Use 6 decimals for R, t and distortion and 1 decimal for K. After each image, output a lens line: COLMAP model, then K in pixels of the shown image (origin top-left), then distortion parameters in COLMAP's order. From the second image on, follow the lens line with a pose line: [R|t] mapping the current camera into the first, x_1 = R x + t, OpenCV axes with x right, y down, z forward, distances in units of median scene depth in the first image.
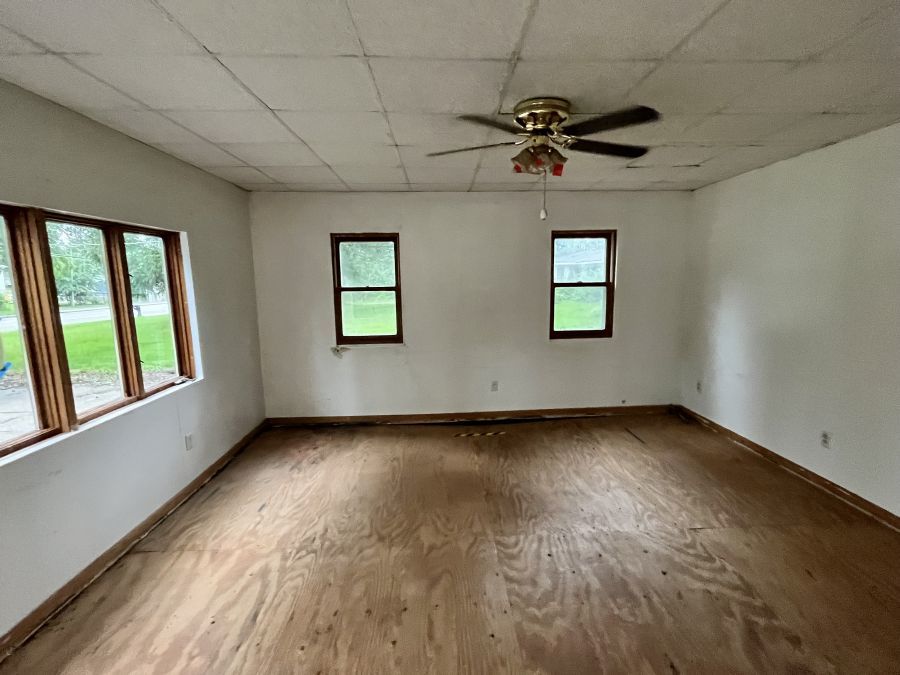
lens RADIAL K [[433.3, 0, 451.9], [0, 433.3, 342.4], [0, 0, 1]] dist [-0.001858, 0.000469]
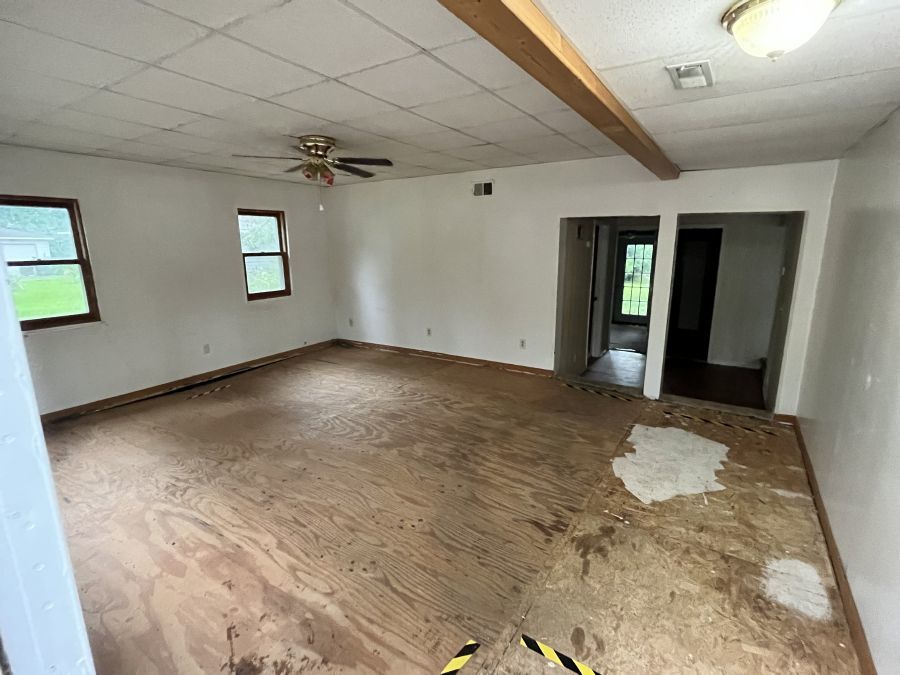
lens RADIAL K [[433.3, 0, 449.1], [0, 433.3, 336.8], [0, 0, 1]] dist [-0.001858, 0.000469]
pose [[0.572563, -0.166219, 0.802834, -0.629853], [0.124818, 0.985490, 0.115019, 0.032247], [-0.810303, 0.034353, 0.585003, -0.204452]]
